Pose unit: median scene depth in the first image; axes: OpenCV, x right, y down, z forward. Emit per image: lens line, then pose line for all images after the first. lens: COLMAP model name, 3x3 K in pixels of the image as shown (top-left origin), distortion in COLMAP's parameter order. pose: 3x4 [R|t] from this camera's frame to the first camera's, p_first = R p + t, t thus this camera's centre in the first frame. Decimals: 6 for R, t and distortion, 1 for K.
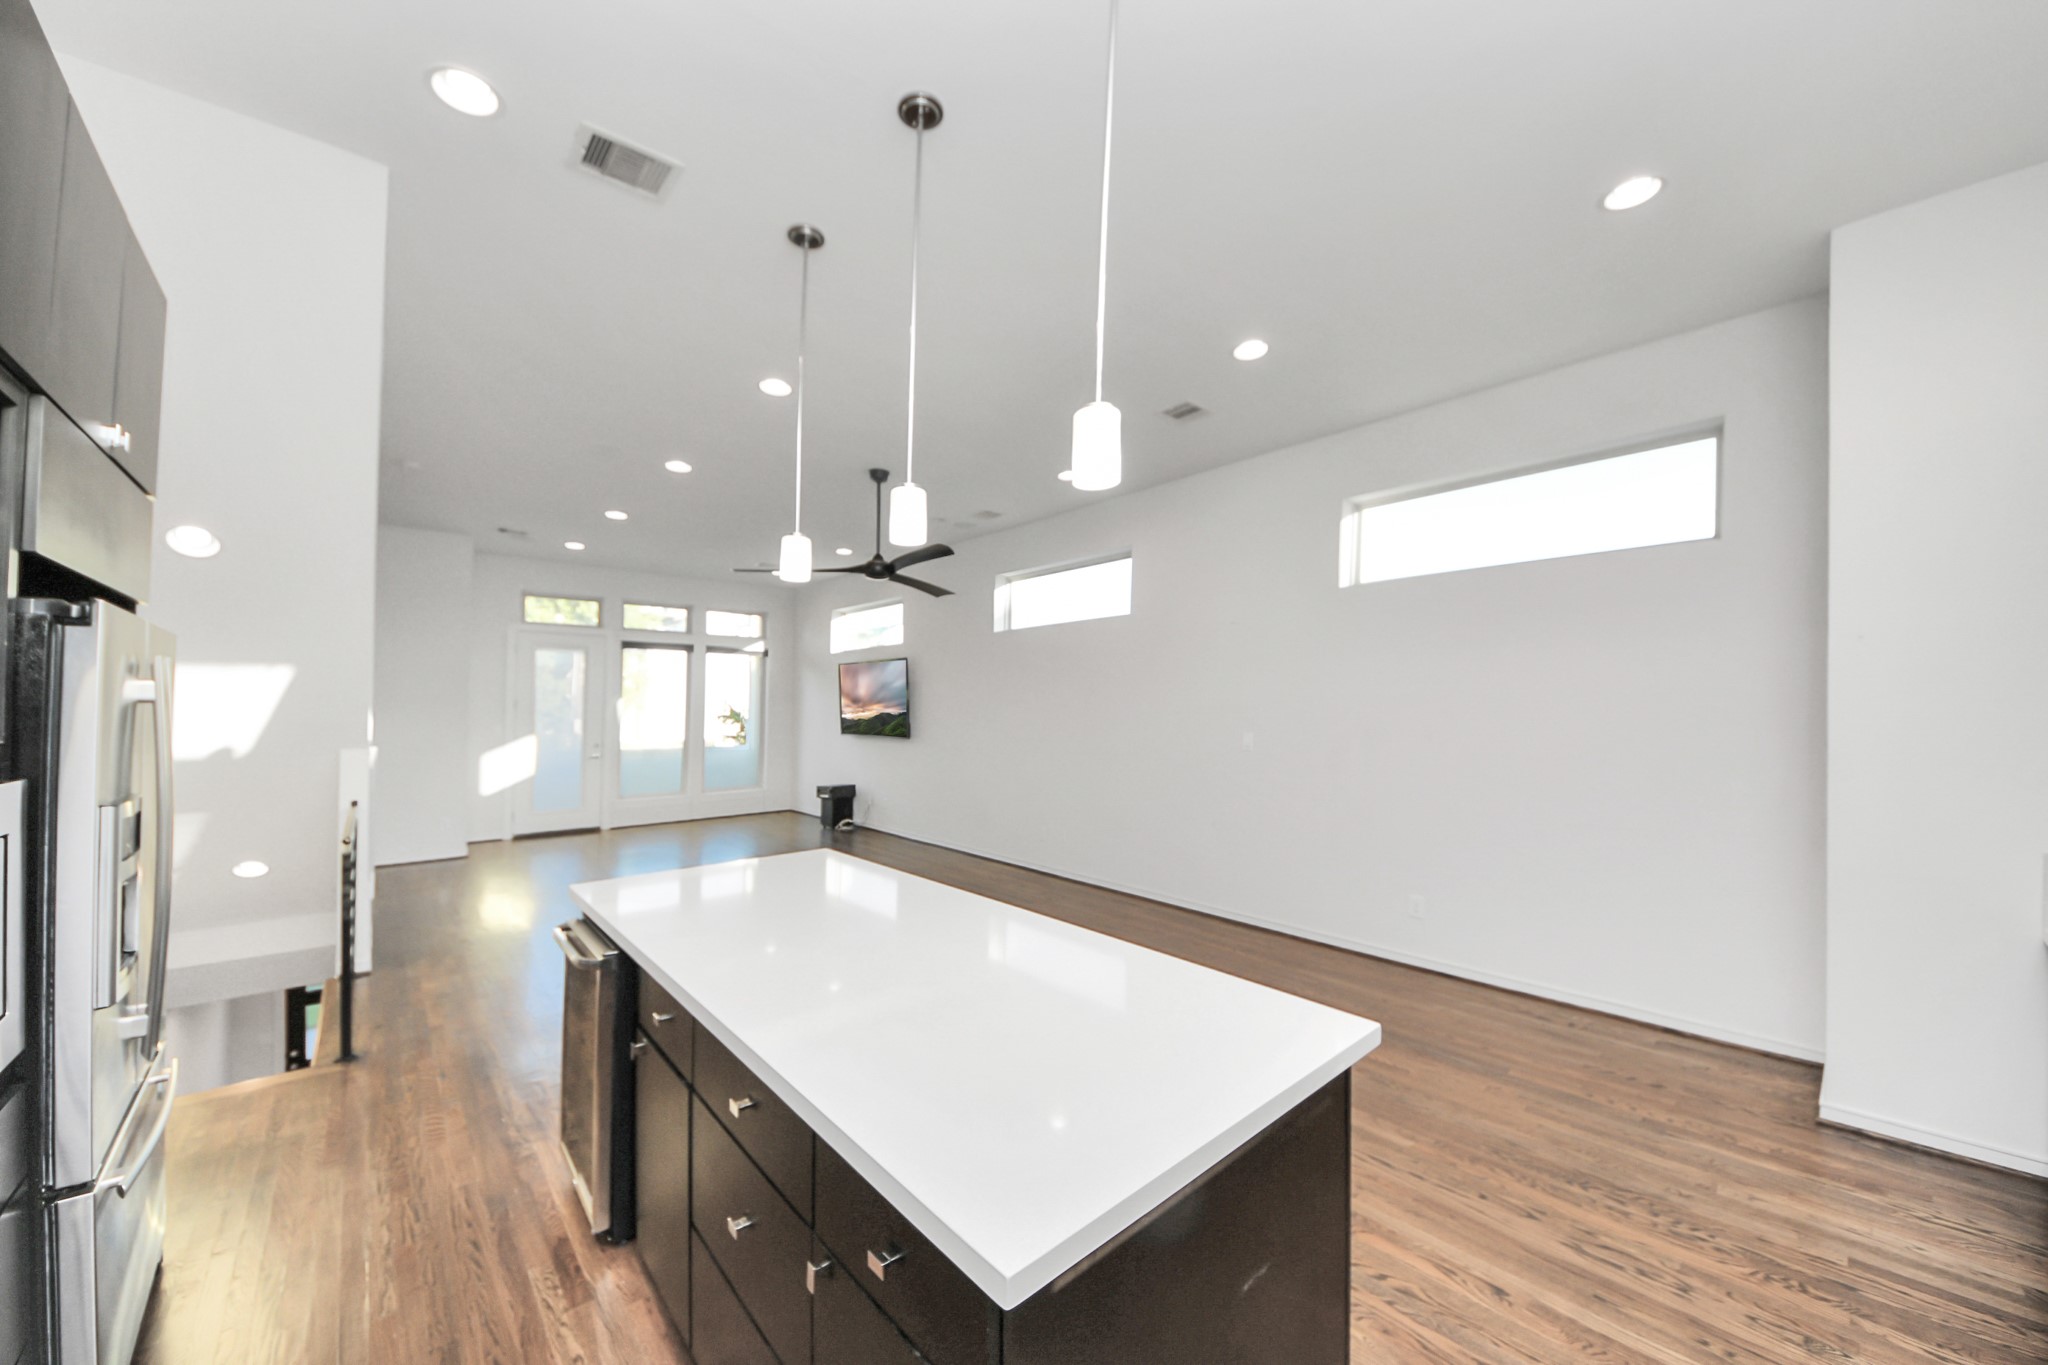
lens RADIAL K [[726.3, 0, 1020.6], [0, 726.3, 688.4], [0, 0, 1]] dist [-0.011364, -0.001577]
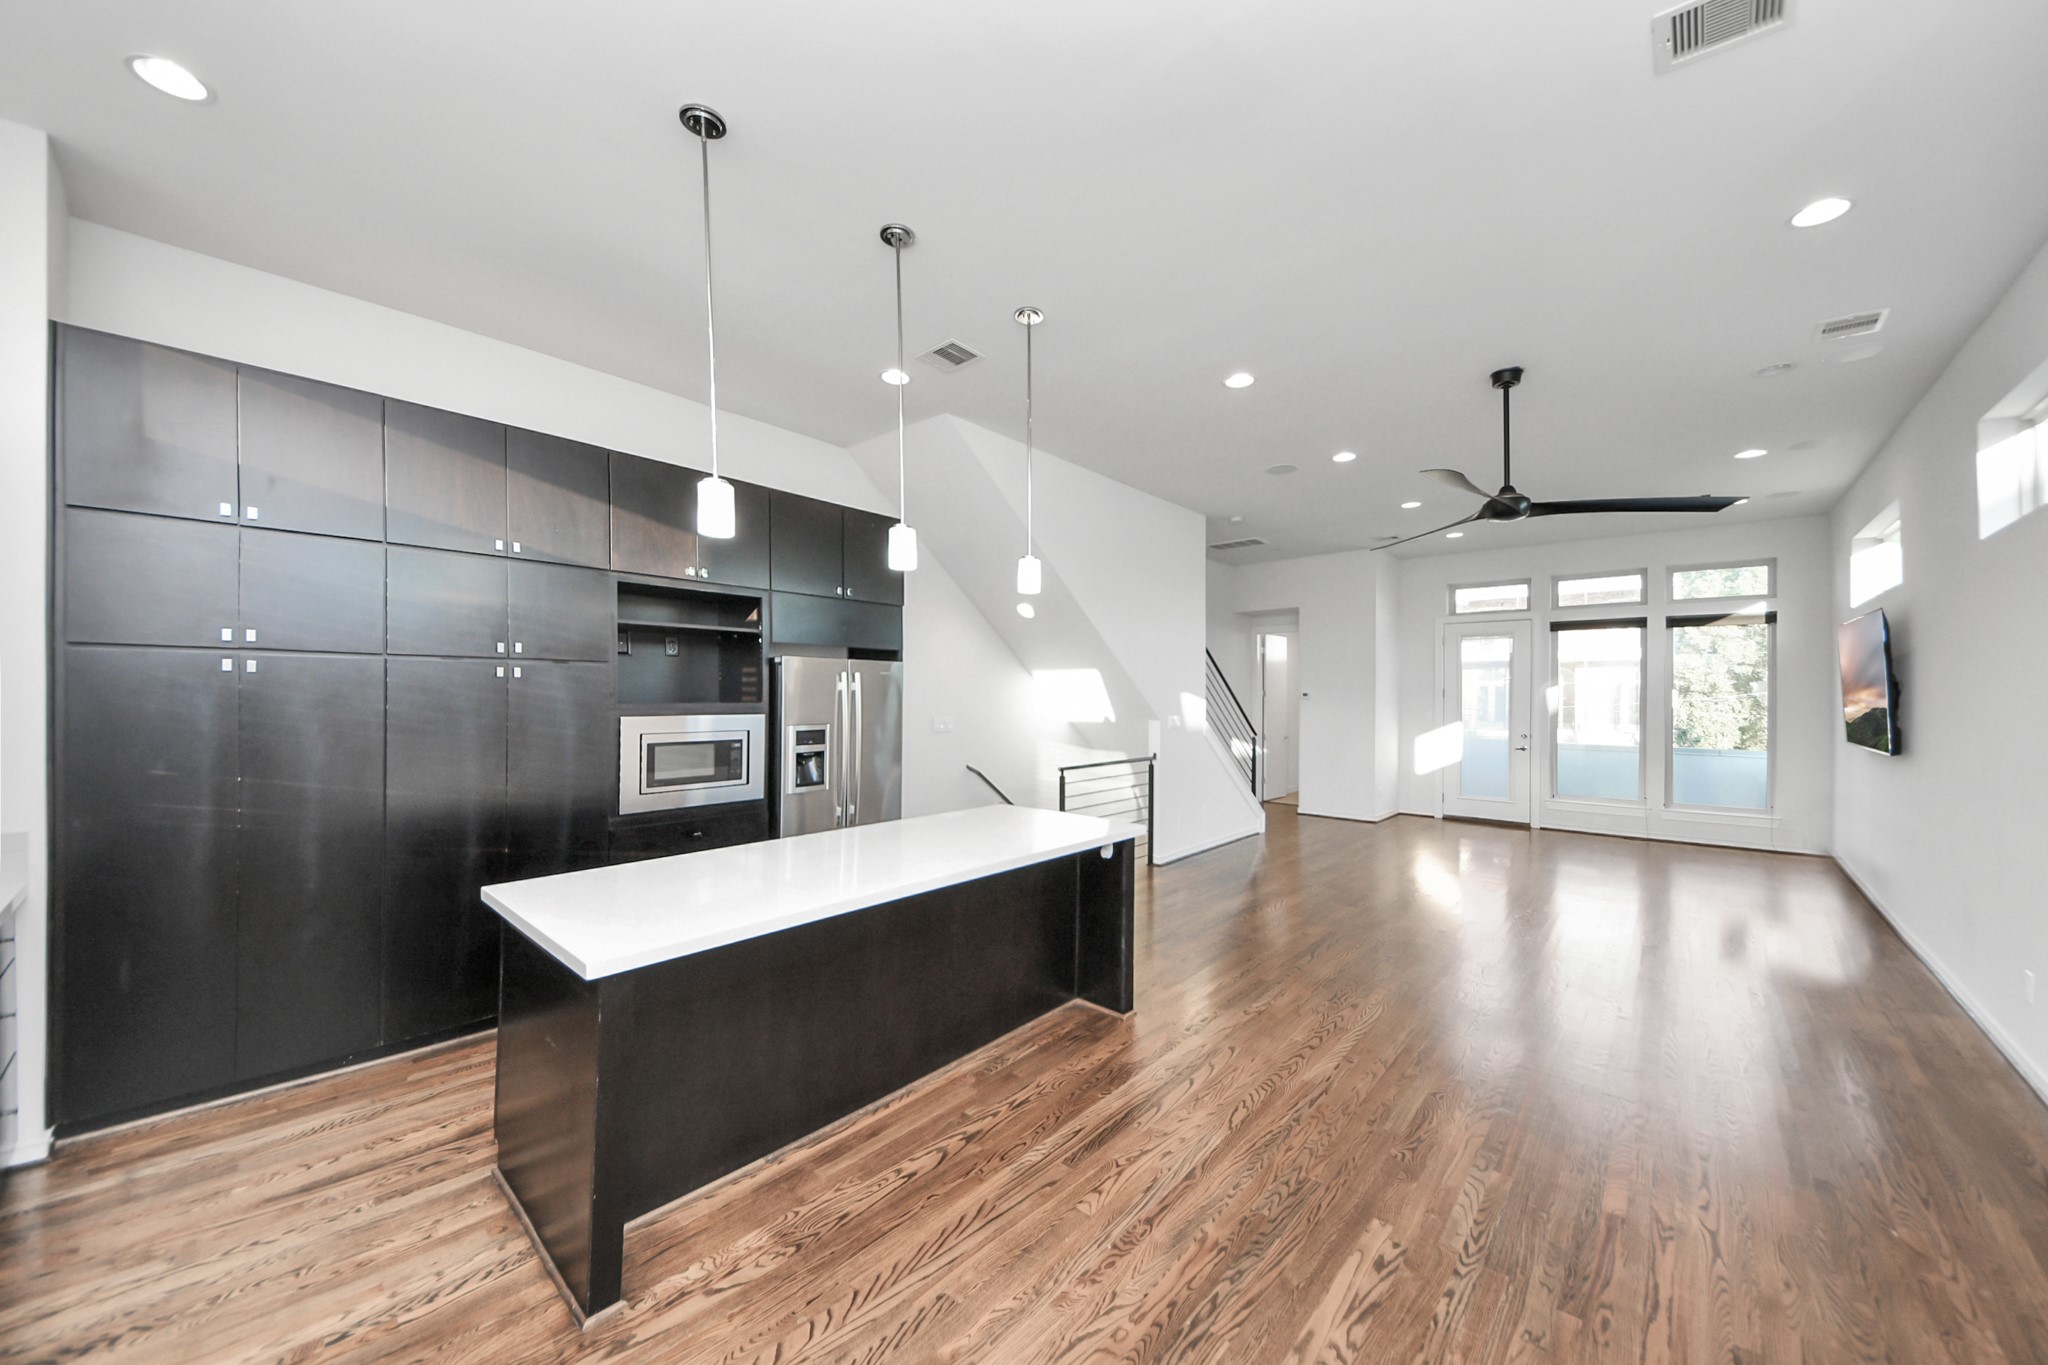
lens RADIAL K [[726.3, 0, 1023.1], [0, 726.3, 693.6], [0, 0, 1]] dist [-0.011364, -0.001577]
pose [[0.111497, -0.001643, -0.993763, 0.257605], [0.023073, 0.999733, 0.000936, 0.006885], [0.993497, -0.023033, 0.111506, 0.233332]]
